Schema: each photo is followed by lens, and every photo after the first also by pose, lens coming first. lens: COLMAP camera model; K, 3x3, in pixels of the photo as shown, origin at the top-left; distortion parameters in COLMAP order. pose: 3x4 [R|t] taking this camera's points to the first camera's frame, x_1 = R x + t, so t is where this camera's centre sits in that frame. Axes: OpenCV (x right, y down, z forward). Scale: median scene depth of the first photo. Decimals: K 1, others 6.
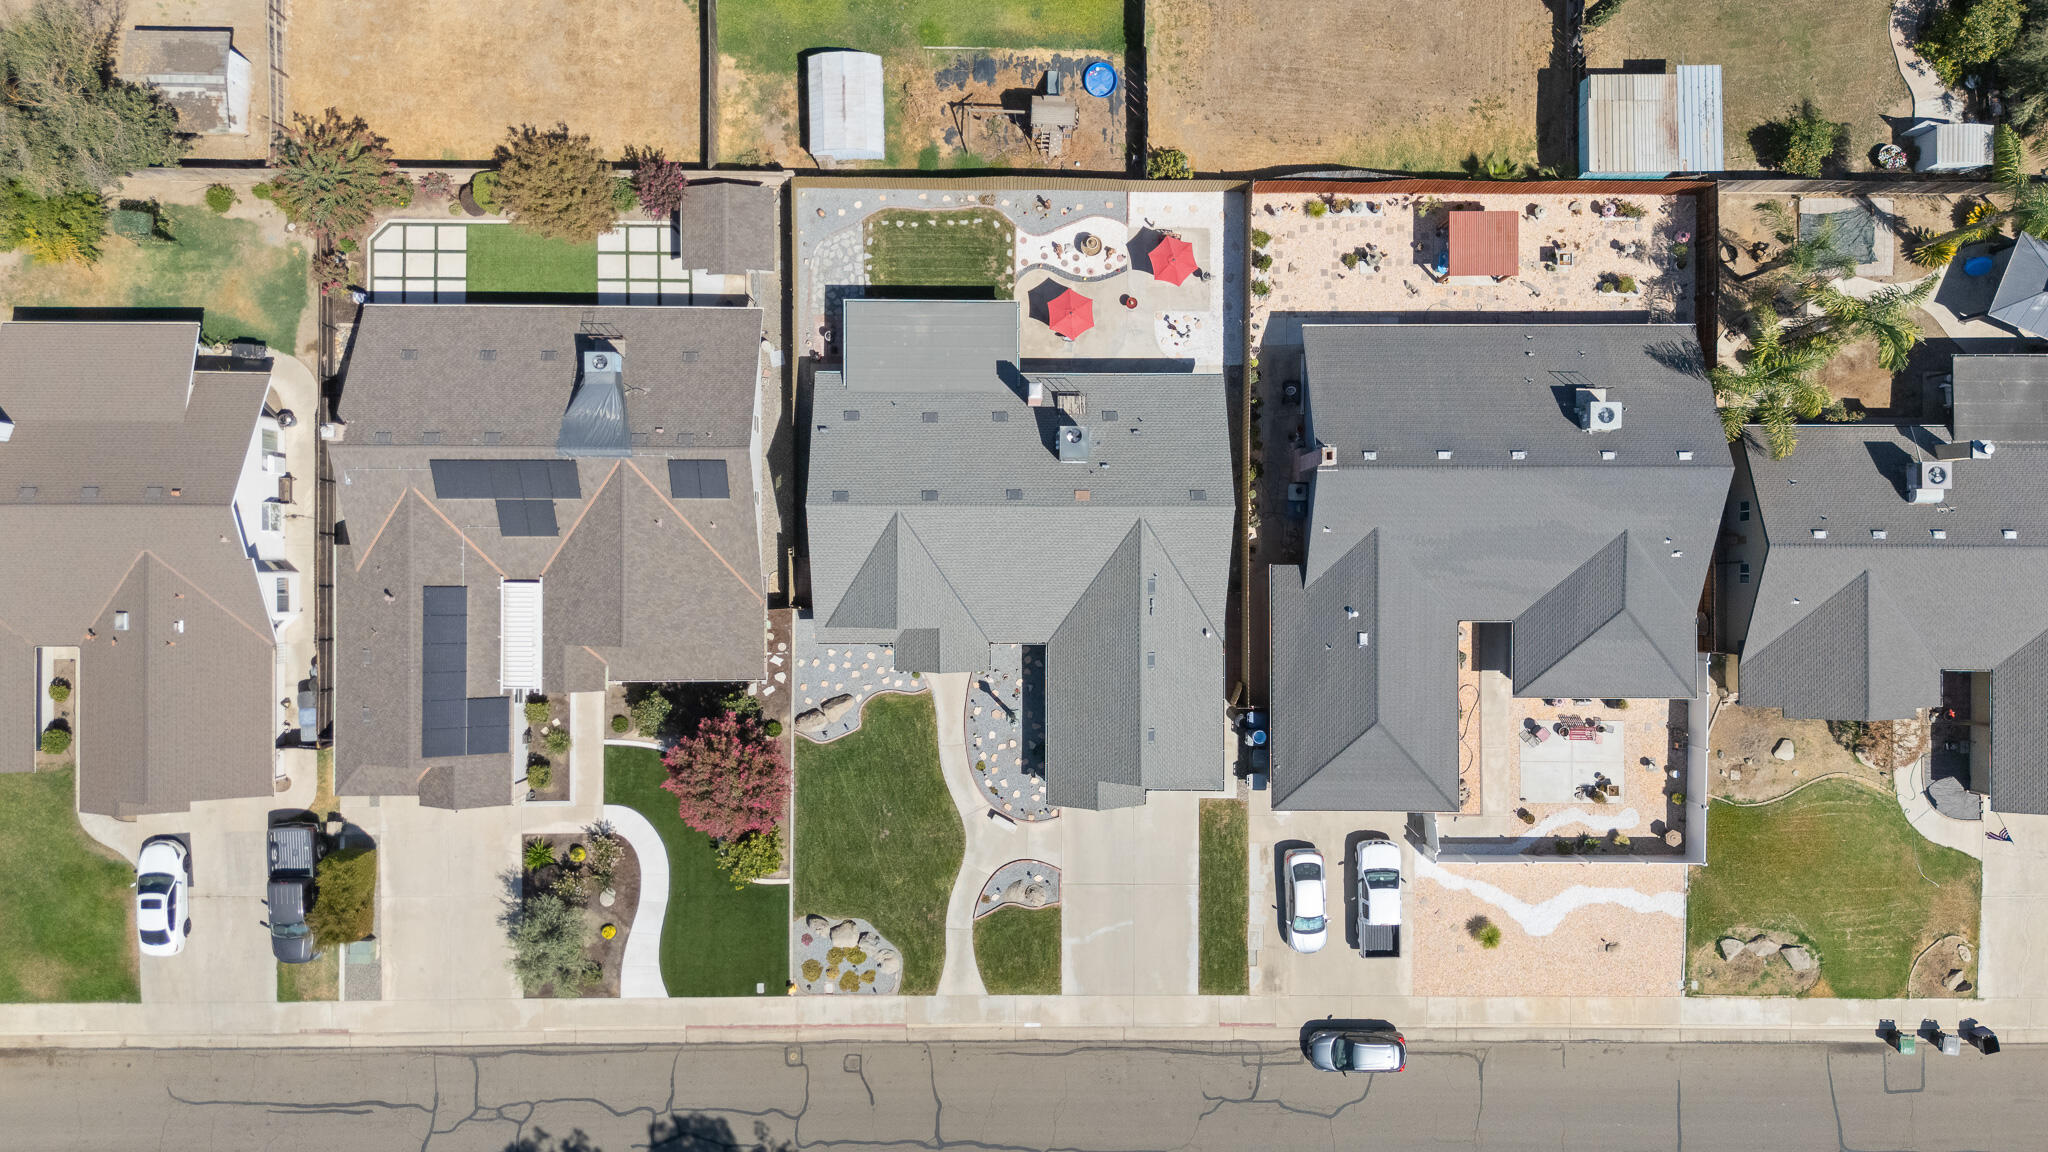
lens RADIAL K [[1529.1, 0, 986.4], [0, 1529.1, 569.2], [0, 0, 1]] dist [0.066759, -0.076961]
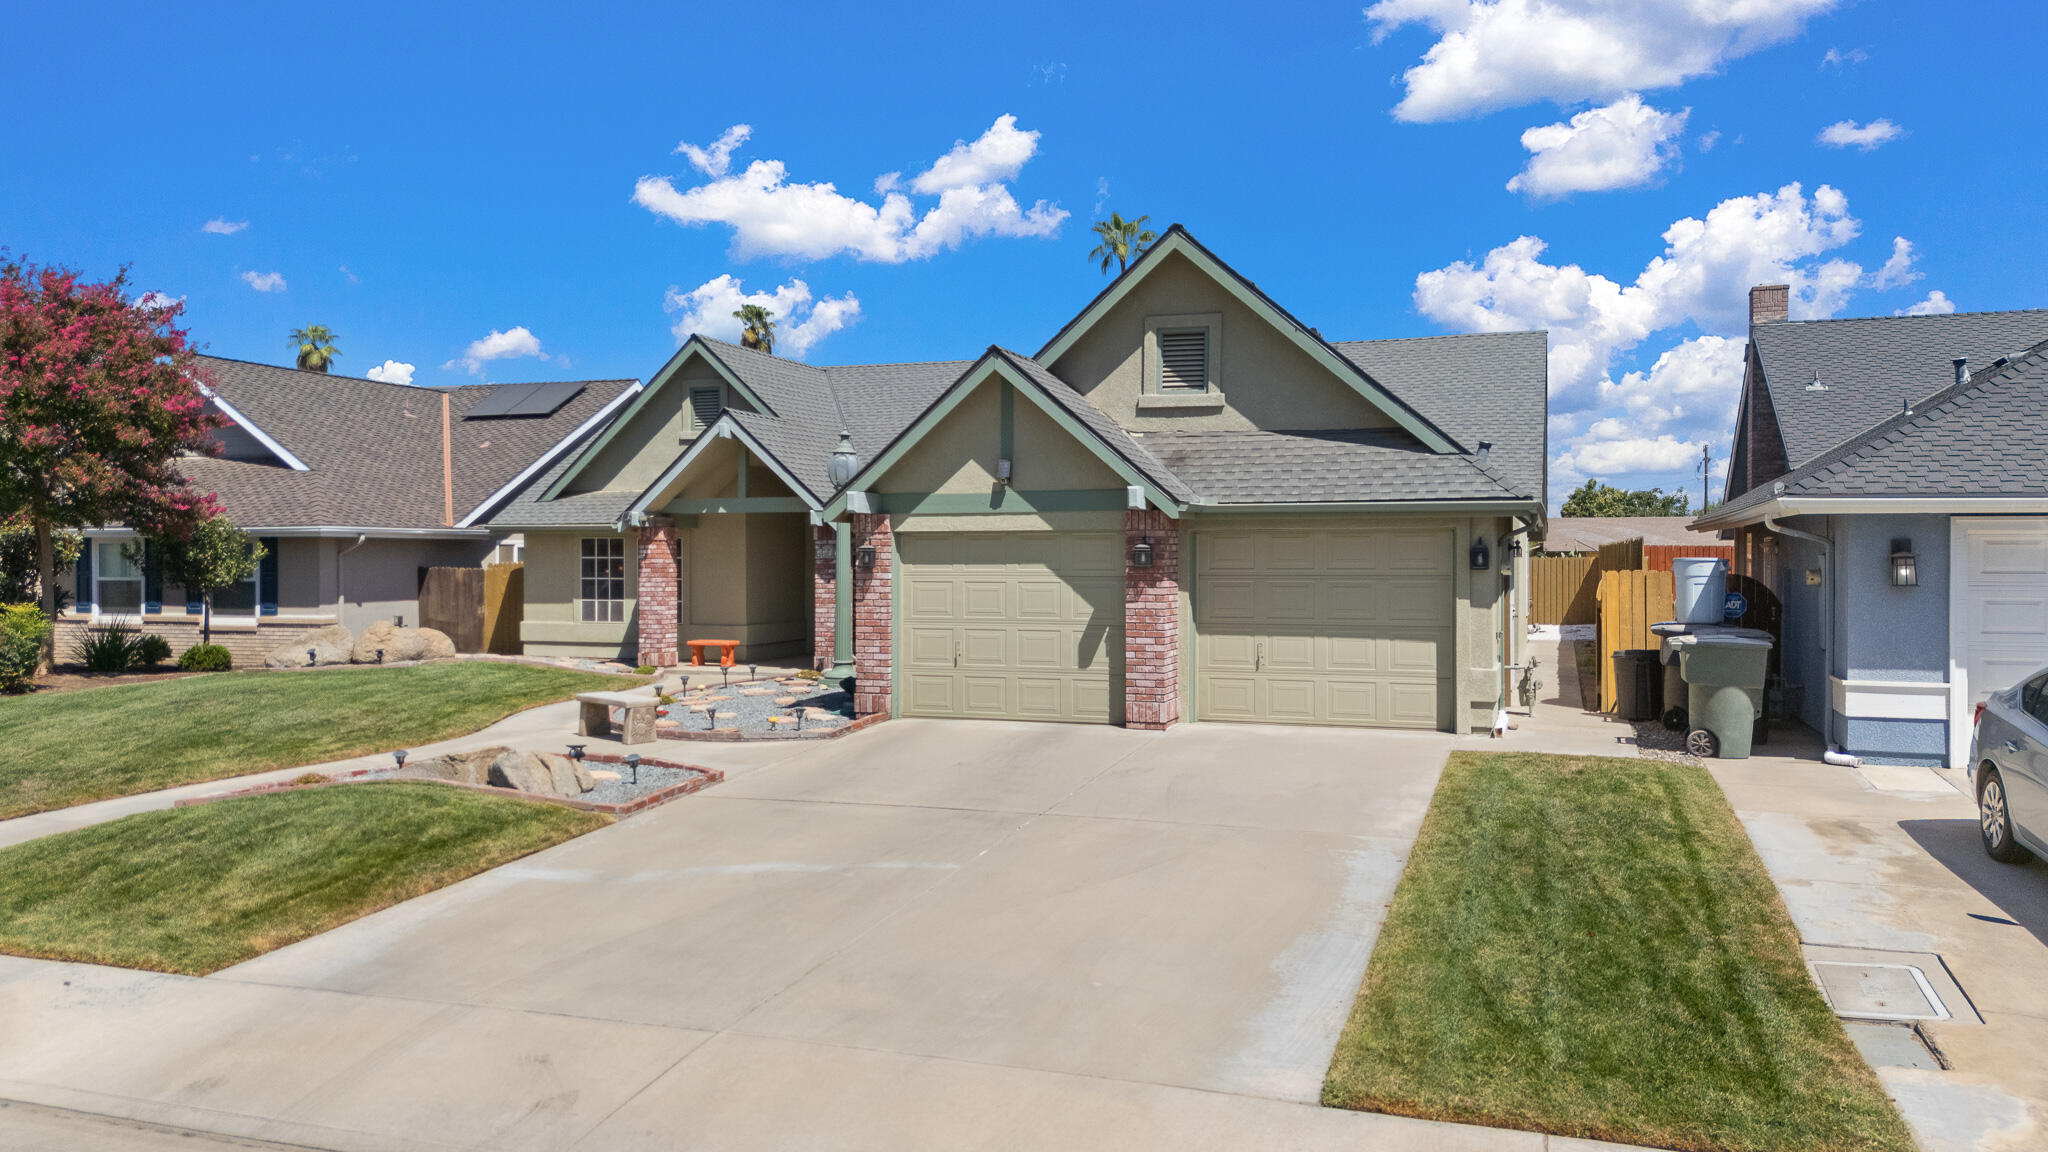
lens RADIAL K [[1529.1, 0, 986.4], [0, 1529.1, 569.2], [0, 0, 1]] dist [0.066759, -0.076961]
pose [[0.936971, 0.008601, -0.349303, 0.152177], [-0.349397, 0.015012, -0.936854, 0.373944], [-0.002814, 0.999850, 0.017071, 0.968506]]
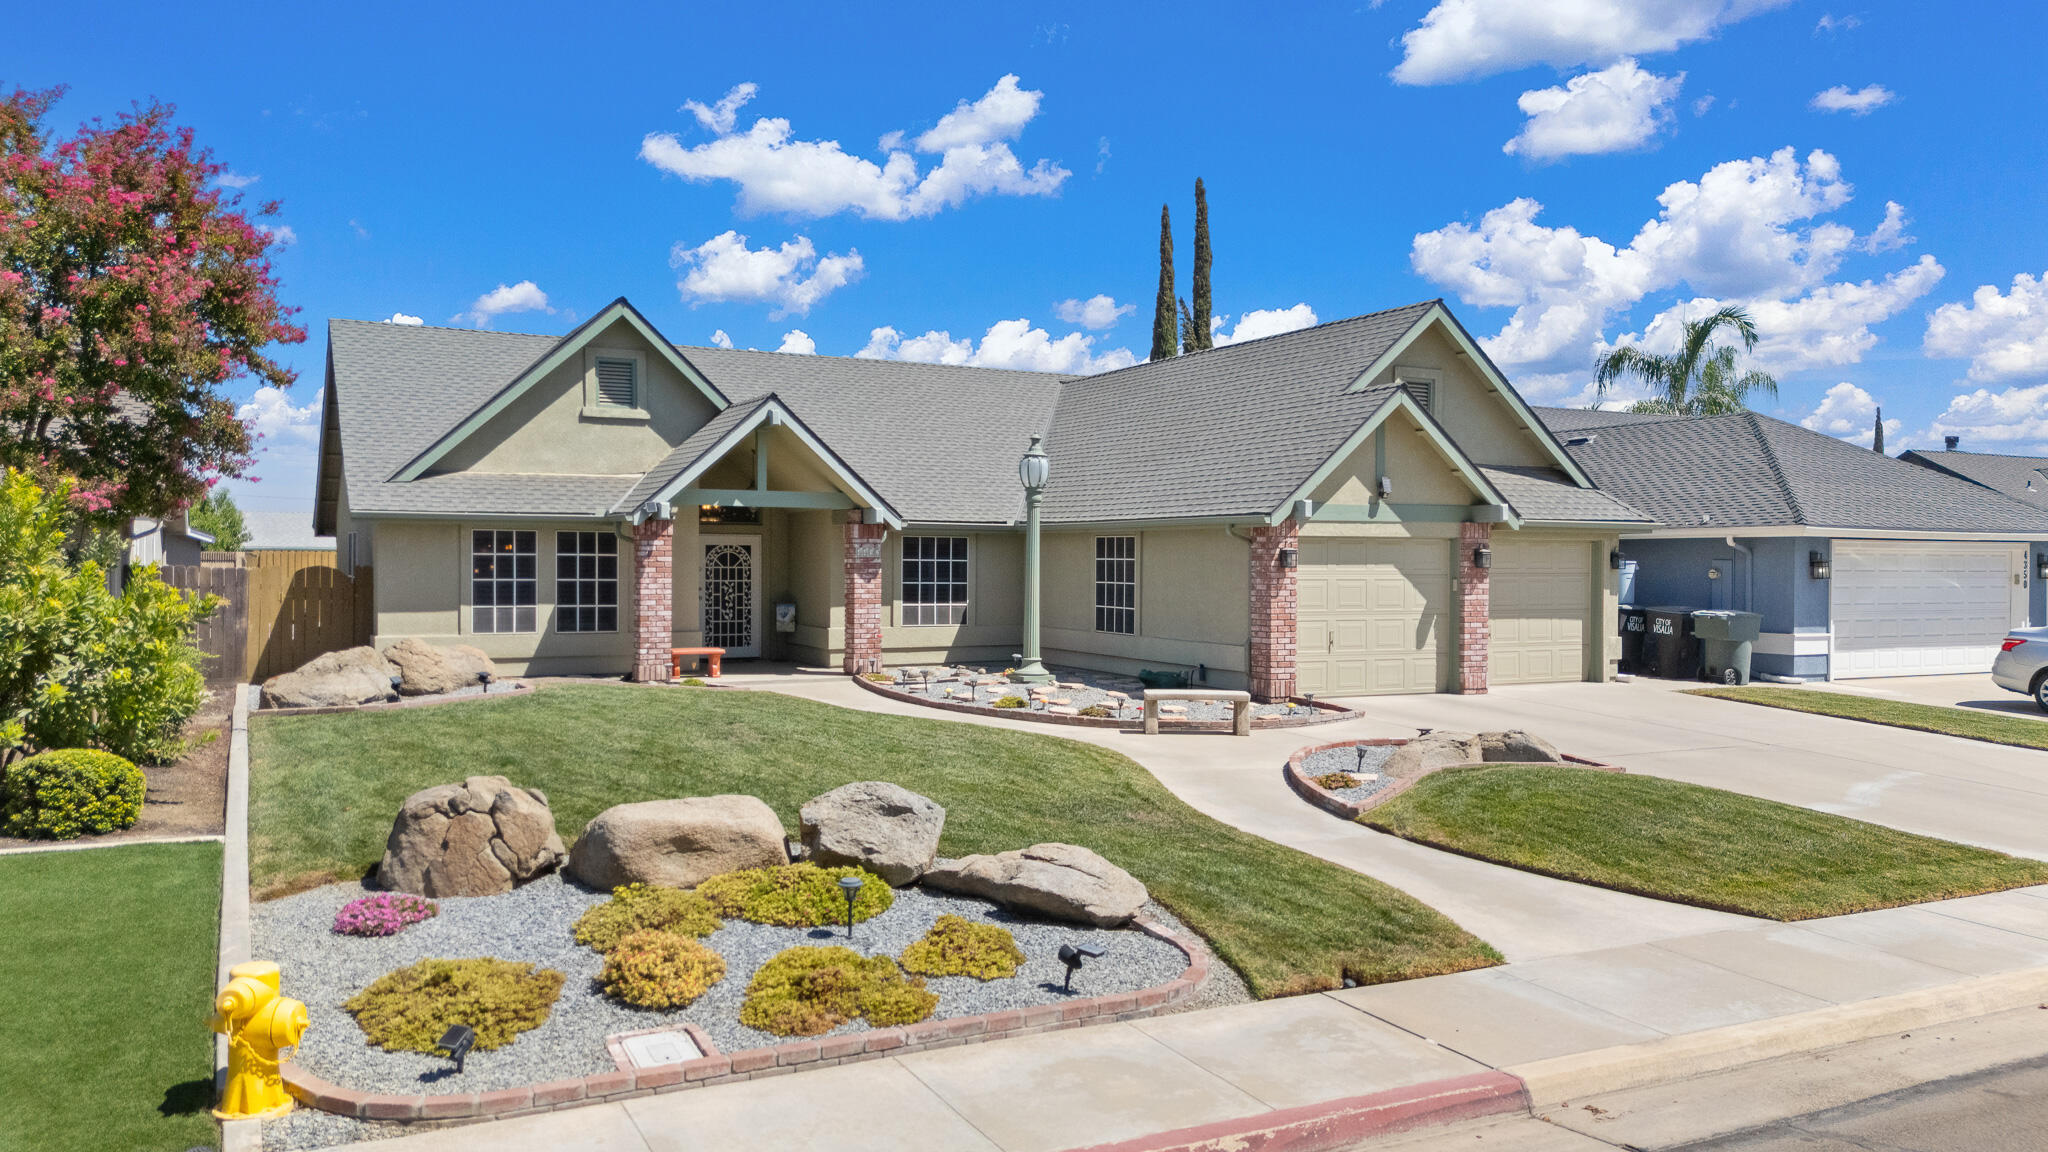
lens RADIAL K [[1540.0, 0, 1001.4], [0, 1540.0, 578.0], [0, 0, 1]] dist [0.064703, -0.078851]
pose [[0.895434, 0.005699, 0.445158, -0.129334], [0.444950, 0.021642, -0.895294, 0.376408], [-0.014736, 0.999750, 0.016843, 0.970510]]
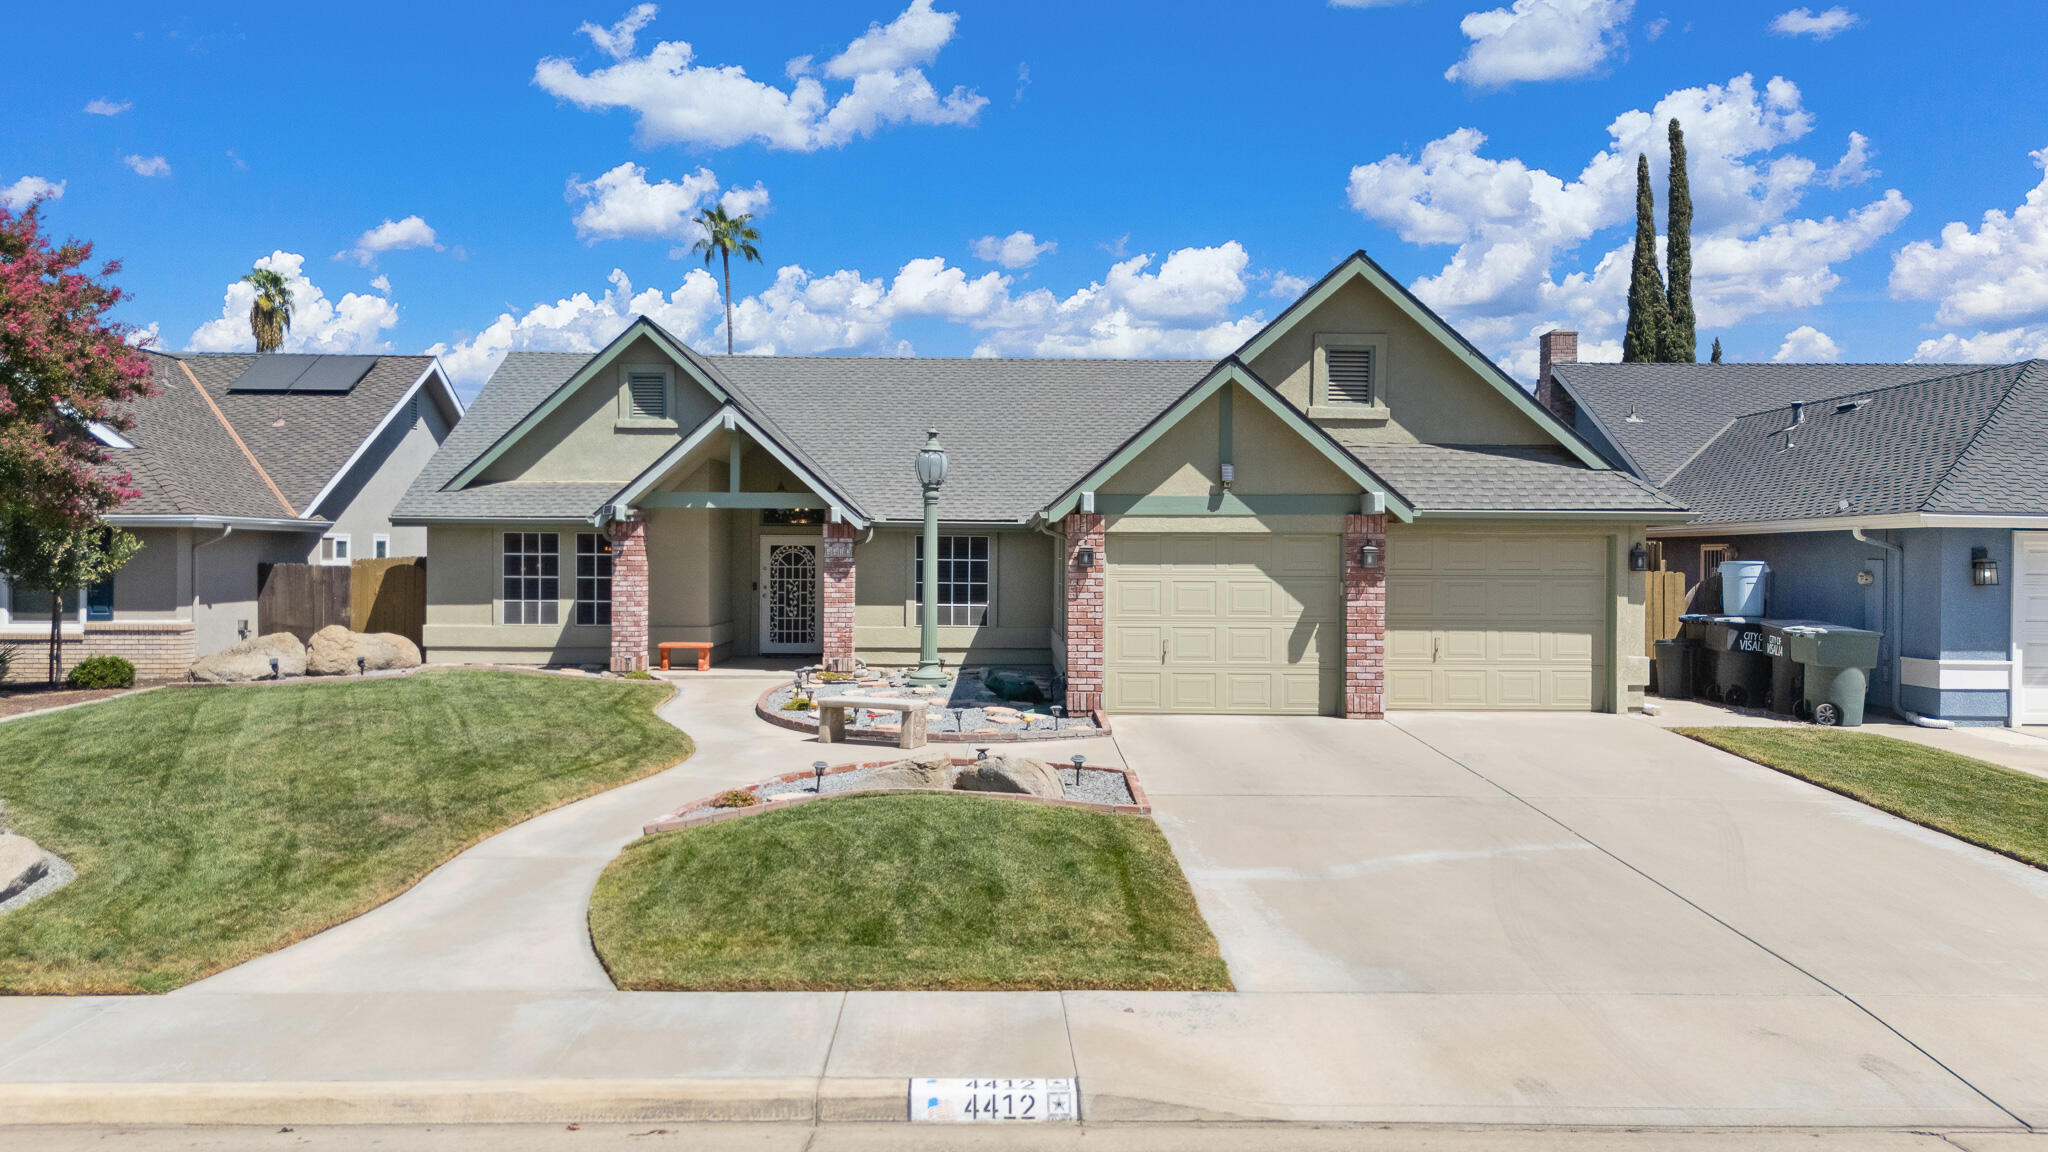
lens RADIAL K [[1529.1, 0, 986.4], [0, 1529.1, 569.2], [0, 0, 1]] dist [0.066759, -0.076961]
pose [[0.999928, 0.011775, -0.002133, 0.029540], [-0.002324, 0.016242, -0.999865, 0.399098], [-0.011738, 0.999799, 0.016268, 0.968962]]
